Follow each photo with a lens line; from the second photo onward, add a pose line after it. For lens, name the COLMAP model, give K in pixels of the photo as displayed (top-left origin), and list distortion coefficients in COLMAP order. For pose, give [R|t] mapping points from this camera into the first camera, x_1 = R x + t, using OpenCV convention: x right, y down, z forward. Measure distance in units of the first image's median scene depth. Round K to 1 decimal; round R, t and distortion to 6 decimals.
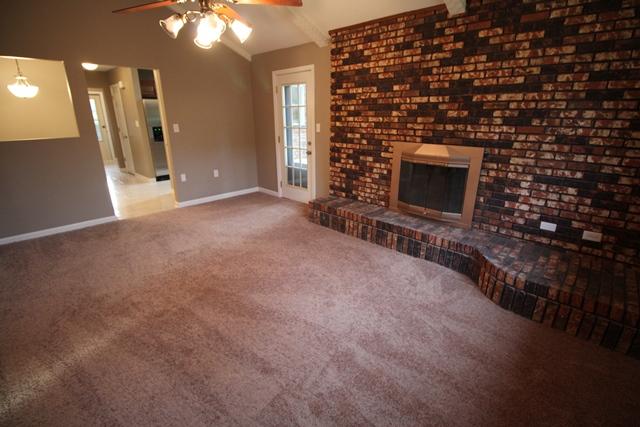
lens RADIAL K [[296.3, 0, 322.6], [0, 296.3, 206.9], [0, 0, 1]] dist [0.002190, -0.013161]
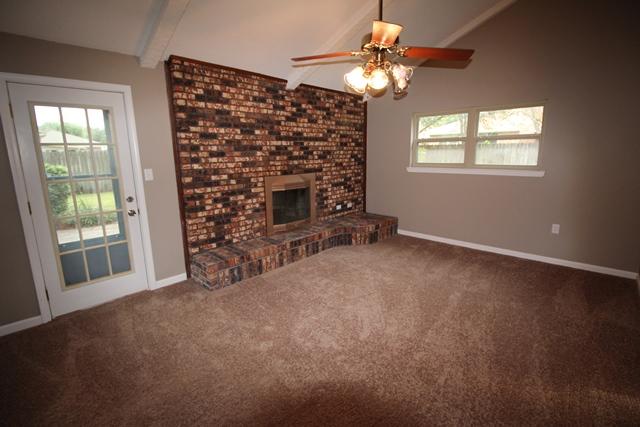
lens RADIAL K [[296.3, 0, 322.6], [0, 296.3, 206.9], [0, 0, 1]] dist [0.002190, -0.013161]
pose [[0.000873, -0.183630, 0.982995, -0.938424], [0.308095, 0.935228, 0.174433, -0.248490], [-0.951355, 0.302703, 0.057392, 0.768996]]
